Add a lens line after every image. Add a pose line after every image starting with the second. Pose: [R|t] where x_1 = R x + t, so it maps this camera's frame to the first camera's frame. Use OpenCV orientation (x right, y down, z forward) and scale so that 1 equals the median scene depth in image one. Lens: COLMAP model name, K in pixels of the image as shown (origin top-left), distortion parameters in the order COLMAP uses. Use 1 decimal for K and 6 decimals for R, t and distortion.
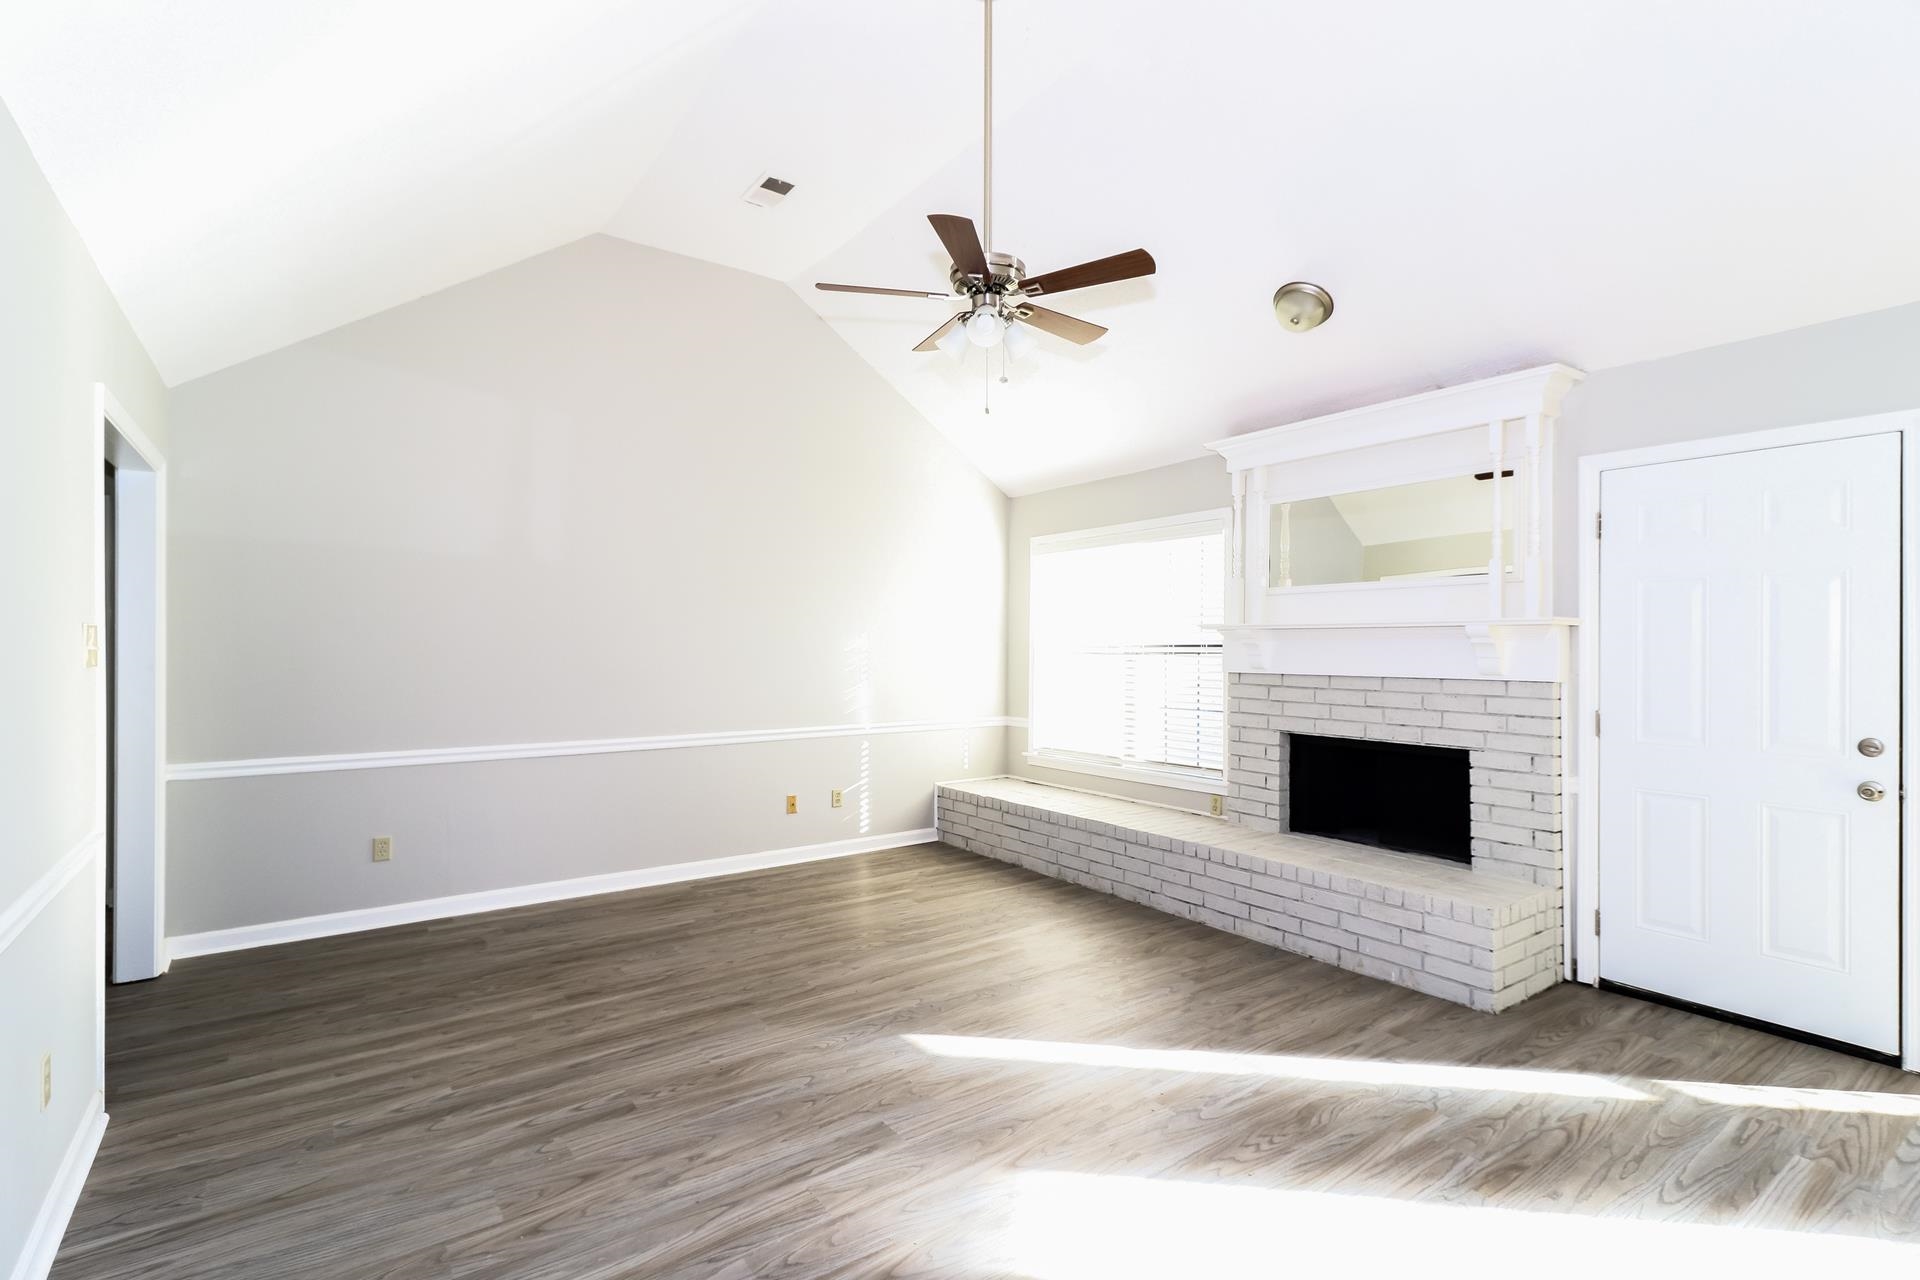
lens RADIAL K [[899.5, 0, 921.5], [0, 899.5, 642.0], [0, 0, 1]] dist [0.019423, -0.000192]
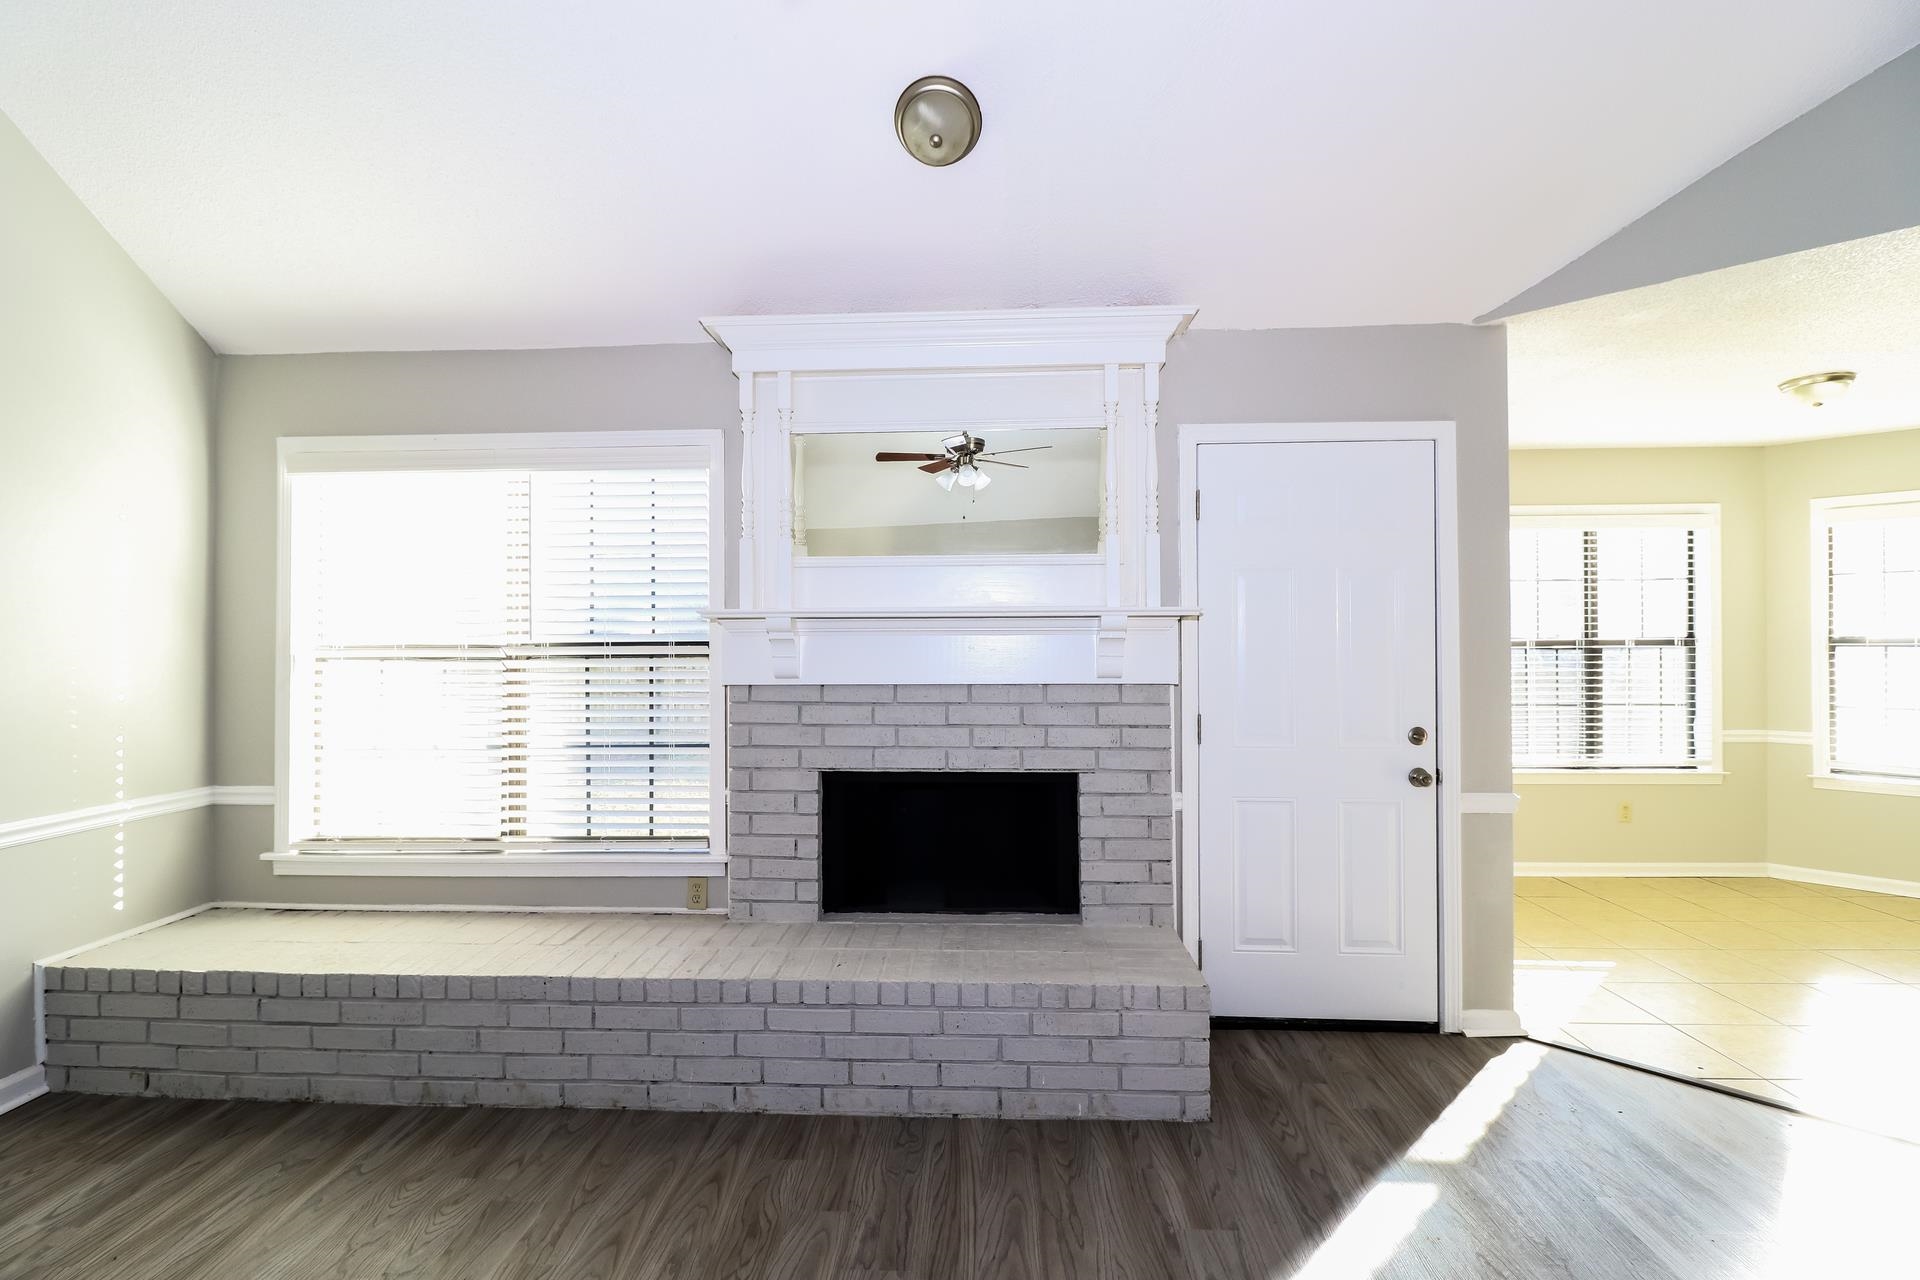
lens RADIAL K [[915.8, 0, 947.2], [0, 915.8, 643.1], [0, 0, 1]] dist [0.012155, -0.015651]
pose [[0.610115, -0.005097, 0.792296, -0.089320], [0.002146, 0.999986, 0.004781, 0.001413], [-0.792310, -0.001216, 0.610118, 0.534414]]
